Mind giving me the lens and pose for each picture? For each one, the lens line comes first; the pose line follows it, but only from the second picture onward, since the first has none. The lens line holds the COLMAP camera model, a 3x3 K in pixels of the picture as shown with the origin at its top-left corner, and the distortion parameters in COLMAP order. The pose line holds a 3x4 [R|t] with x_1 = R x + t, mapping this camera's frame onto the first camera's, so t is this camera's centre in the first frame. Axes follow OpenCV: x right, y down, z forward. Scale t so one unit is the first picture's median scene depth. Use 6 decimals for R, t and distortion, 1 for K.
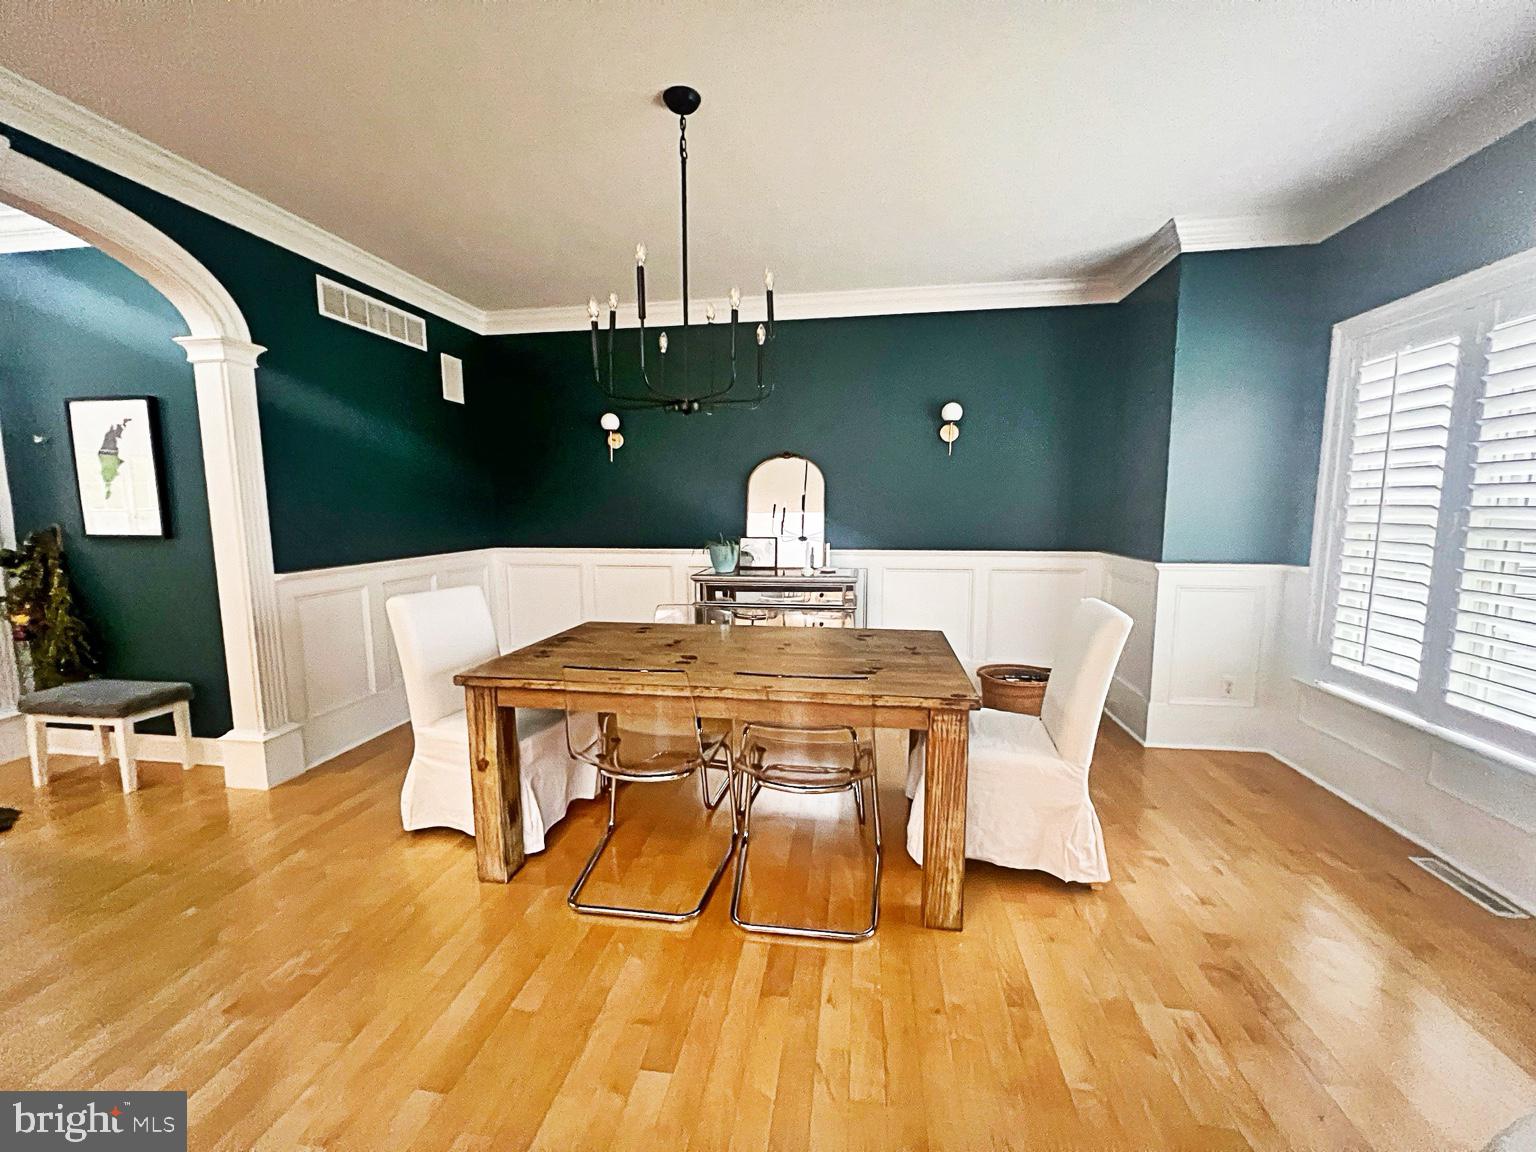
lens RADIAL K [[612.4, 0, 768.0], [0, 612.4, 576.0], [0, 0, 1]] dist [0.004304, 0.000216]
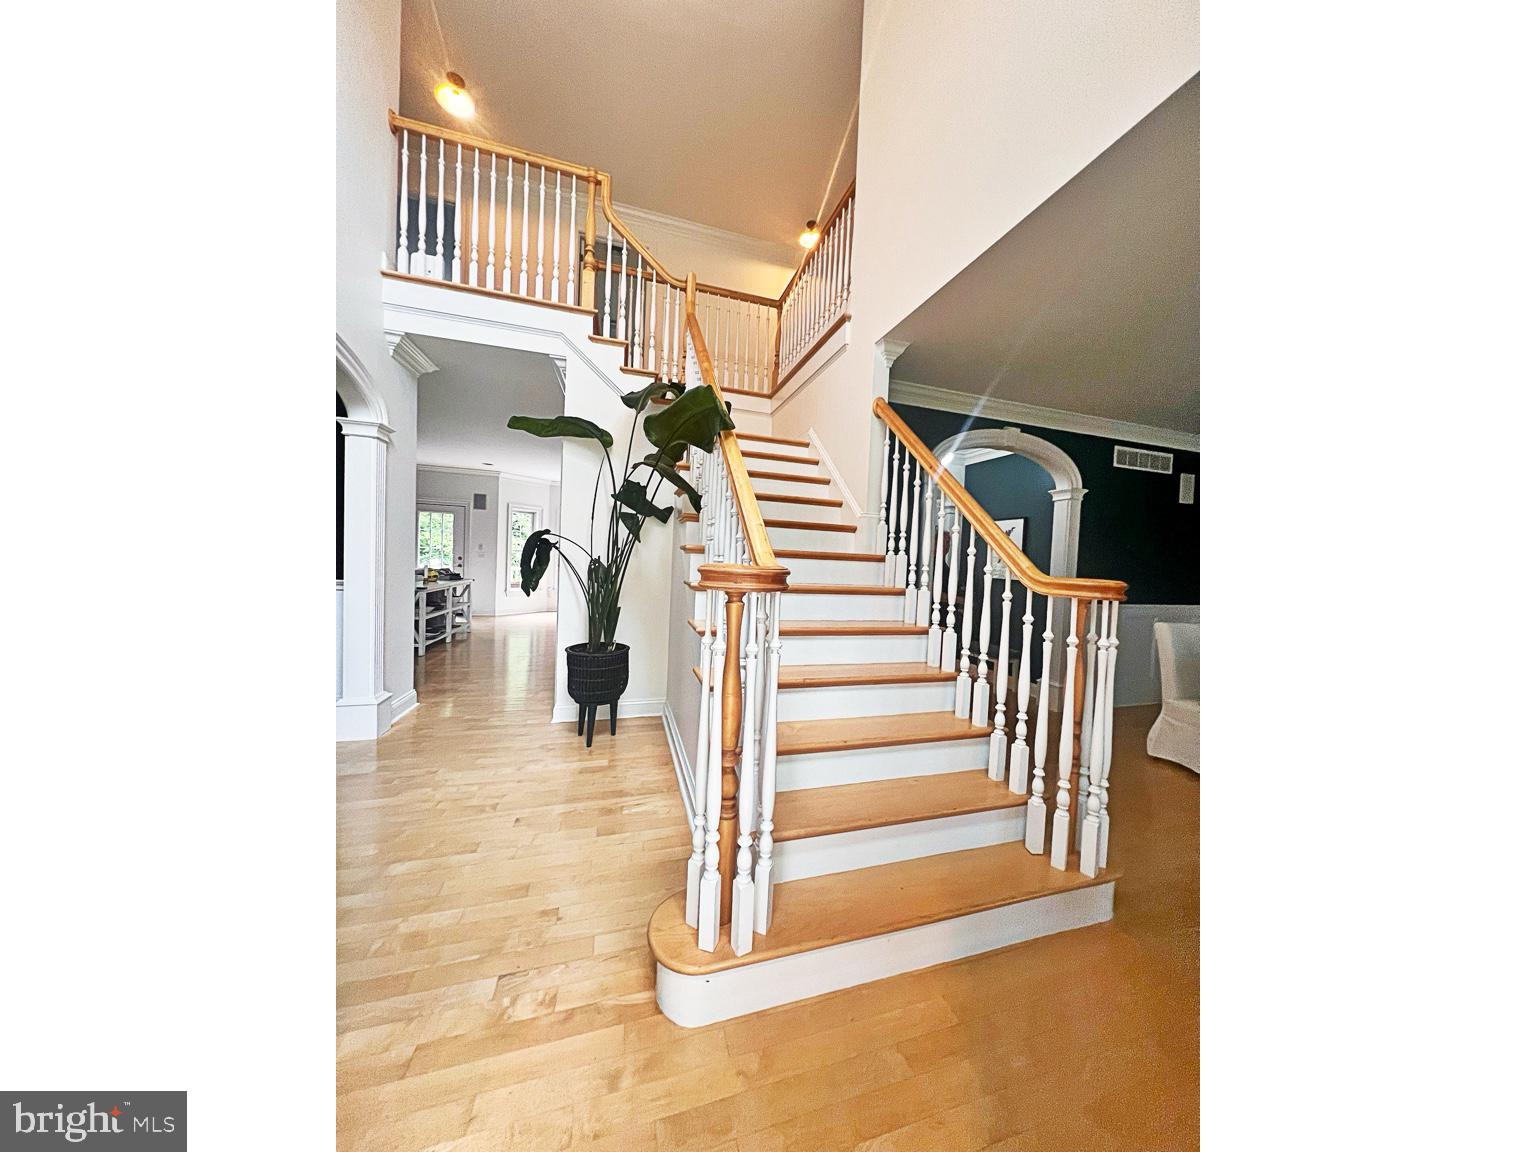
lens RADIAL K [[464.0, 0, 768.0], [0, 464.0, 576.0], [0, 0, 1]] dist [0.000723, 0.000021]
pose [[0.441540, 0.056566, -0.895456, 0.077411], [-0.148149, 0.988908, -0.010581, 0.068785], [0.884926, 0.137333, 0.445023, -0.523187]]
